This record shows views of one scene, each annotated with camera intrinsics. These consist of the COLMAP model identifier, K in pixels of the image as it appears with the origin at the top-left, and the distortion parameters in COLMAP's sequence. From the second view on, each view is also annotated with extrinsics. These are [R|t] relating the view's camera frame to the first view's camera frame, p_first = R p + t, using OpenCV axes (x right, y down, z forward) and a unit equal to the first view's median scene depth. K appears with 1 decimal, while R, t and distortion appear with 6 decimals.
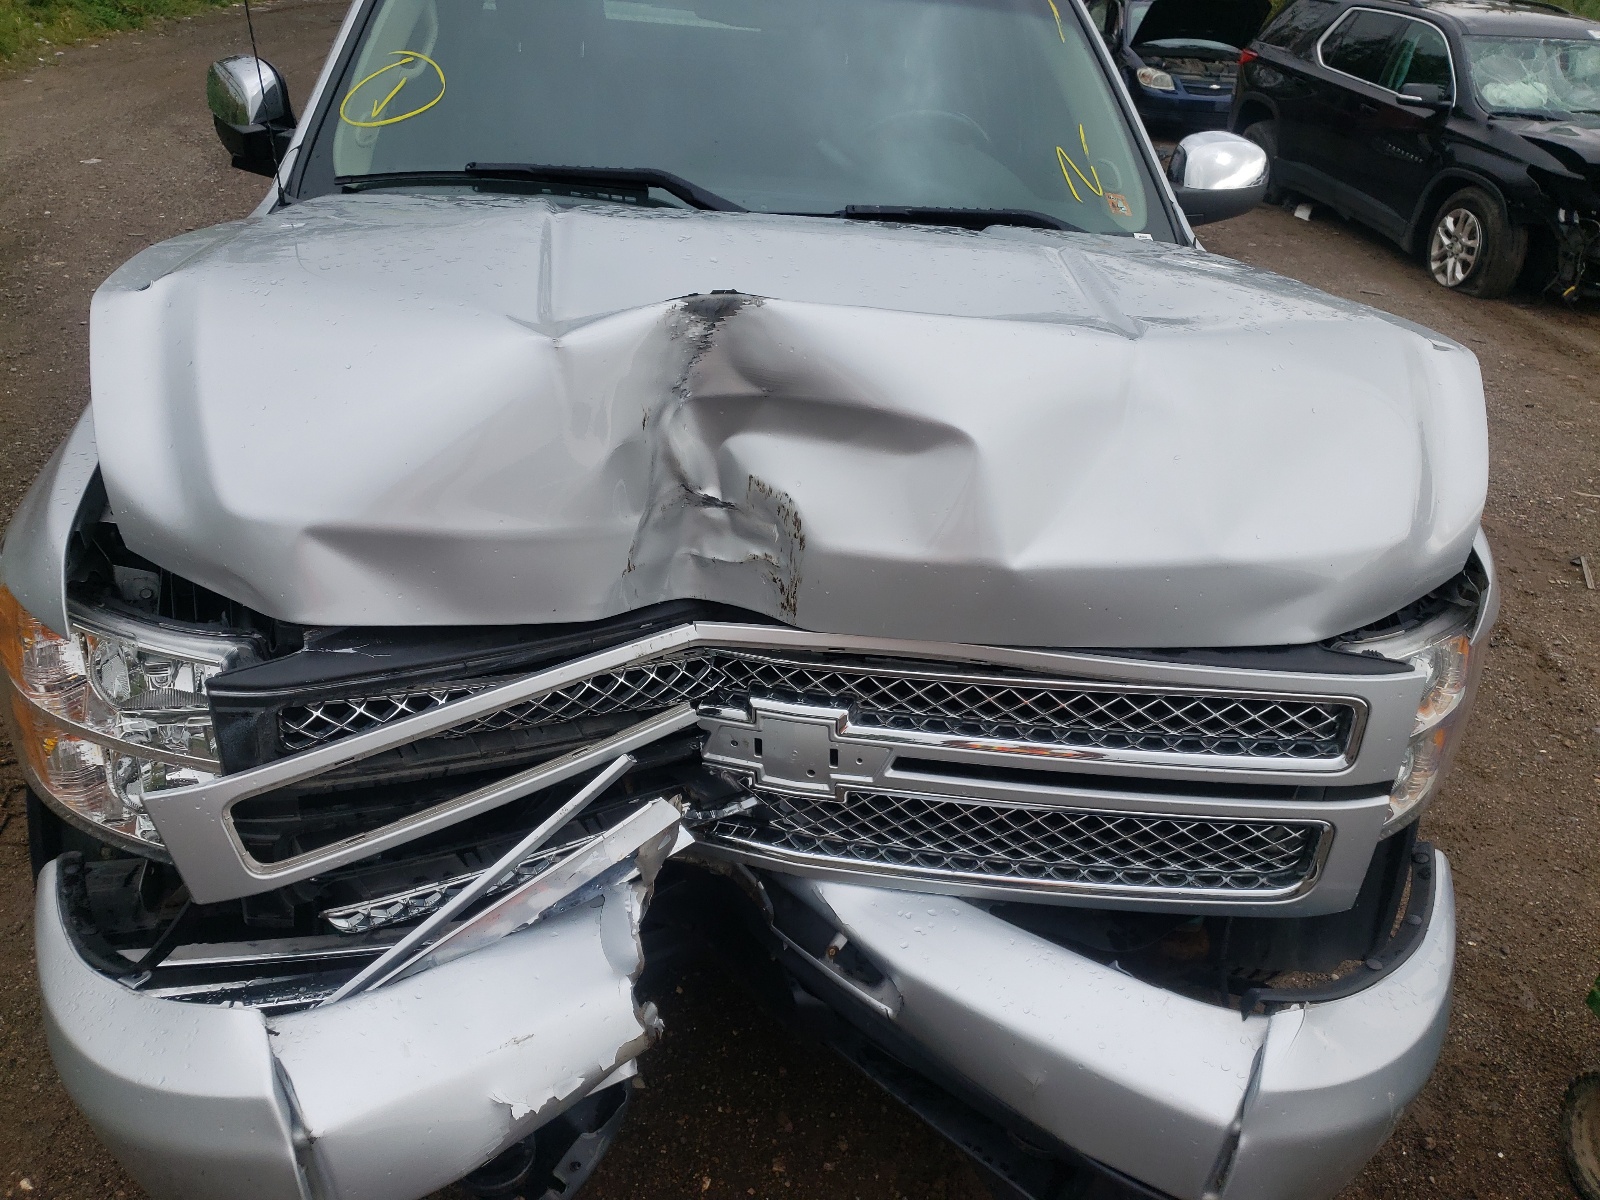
lens RADIAL K [[1171.4, 0, 800.0], [0, 1171.4, 600.0], [0, 0, 1]] dist [0.054303, -0.002131]
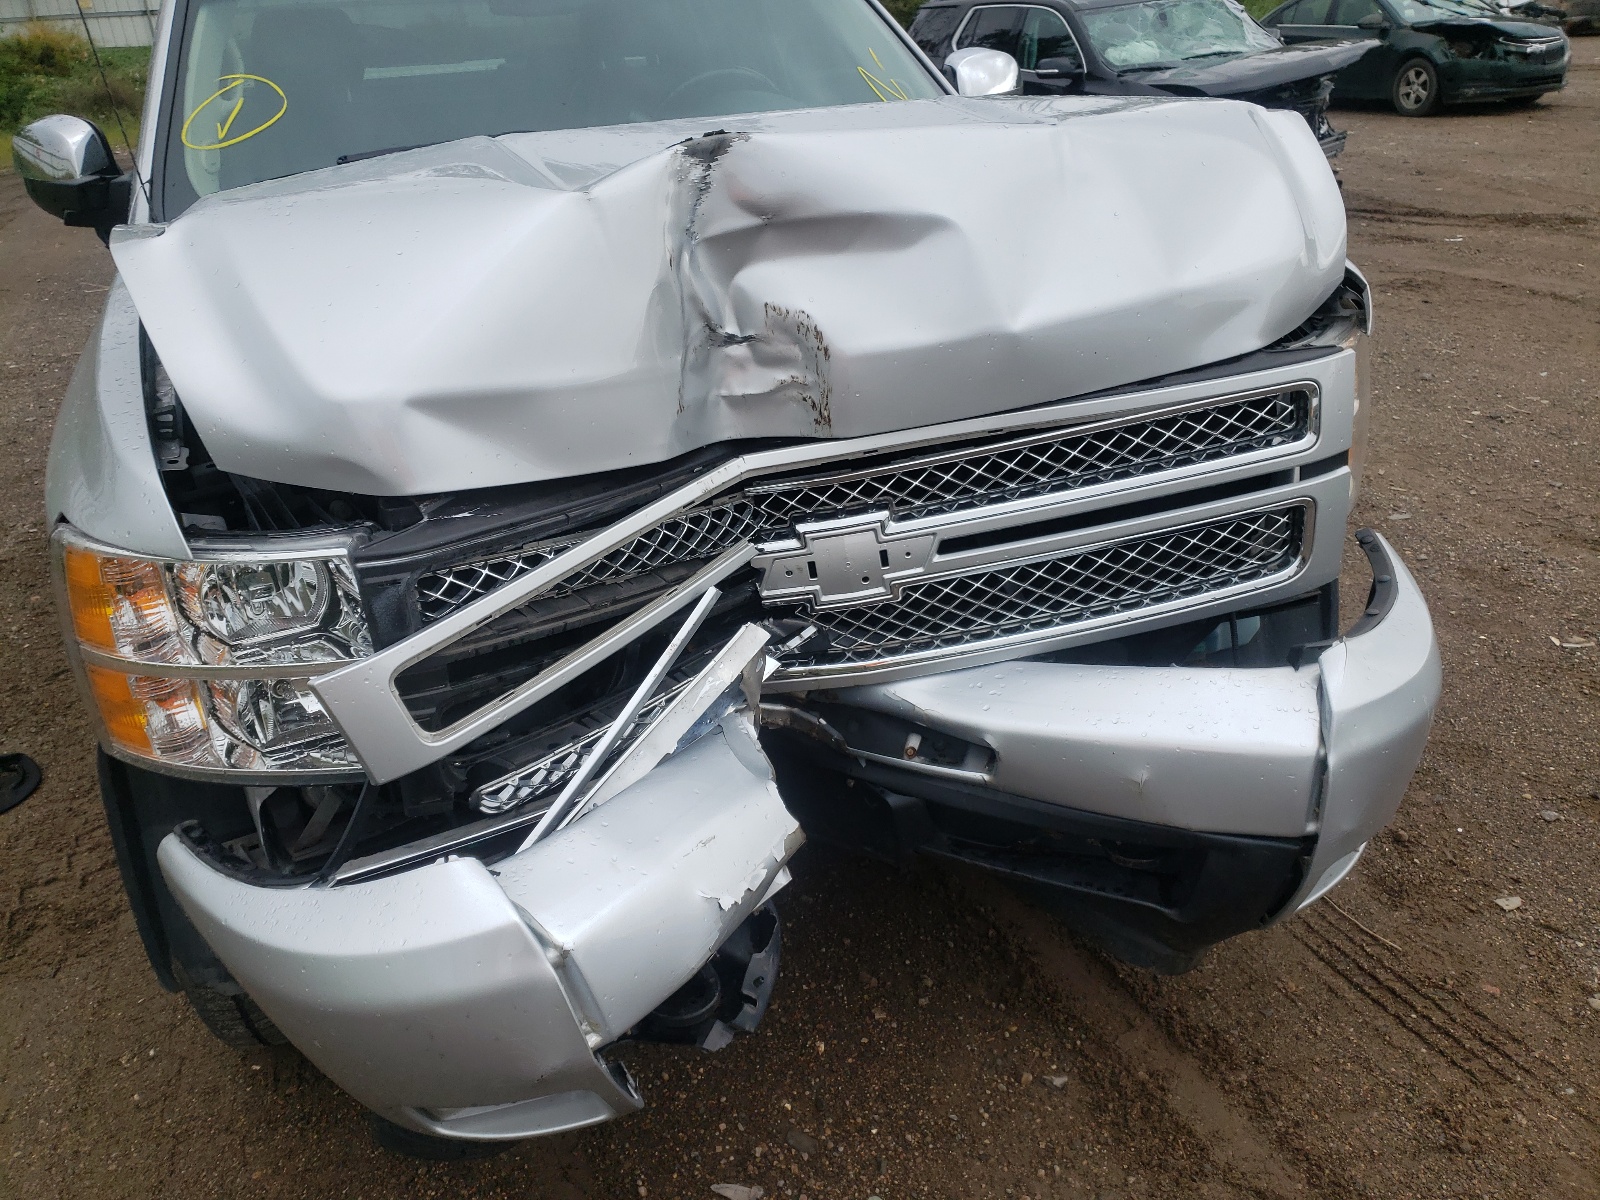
lens RADIAL K [[1152.8, 0, 775.8], [0, 1152.8, 587.9], [0, 0, 1]] dist [0.074795, -0.003808]
pose [[0.956280, -0.240173, 0.166873, -0.273402], [0.249970, 0.967422, -0.040108, 0.193115], [-0.151804, 0.080068, 0.985162, -0.043367]]
